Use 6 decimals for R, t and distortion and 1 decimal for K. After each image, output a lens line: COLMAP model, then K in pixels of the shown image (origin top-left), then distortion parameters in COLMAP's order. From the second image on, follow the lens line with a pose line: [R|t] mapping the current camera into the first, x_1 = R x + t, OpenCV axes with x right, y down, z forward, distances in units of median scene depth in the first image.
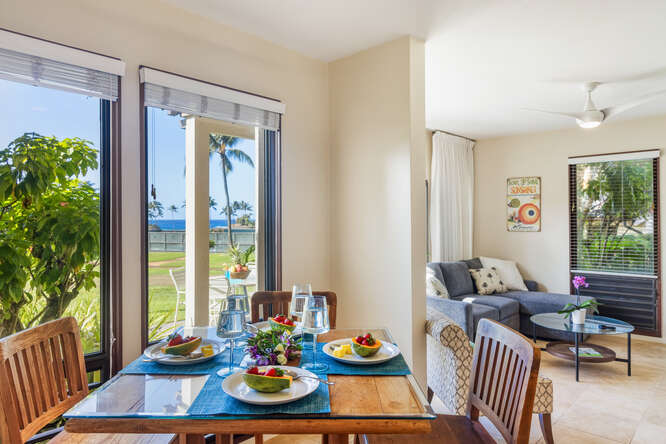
lens RADIAL K [[453.3, 0, 331.7], [0, 453.3, 215.4], [0, 0, 1]] dist [0.002860, -0.000992]
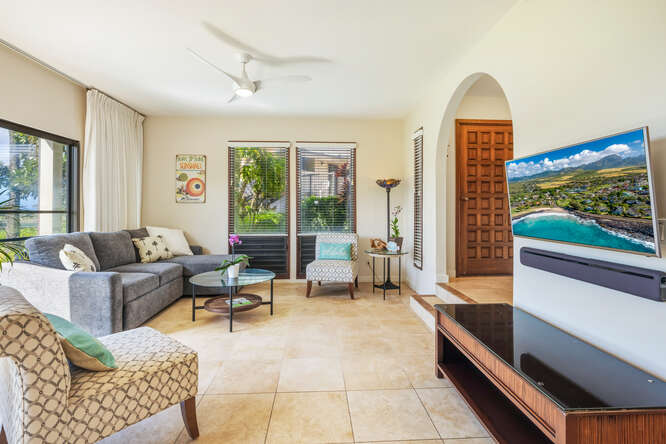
lens RADIAL K [[317.4, 0, 334.7], [0, 317.4, 207.5], [0, 0, 1]] dist [-0.000844, -0.000207]
pose [[0.701344, 0.010623, 0.712744, 0.128512], [-0.010454, 0.999935, -0.004617, 0.053305], [-0.712746, -0.004213, 0.701409, 0.220050]]
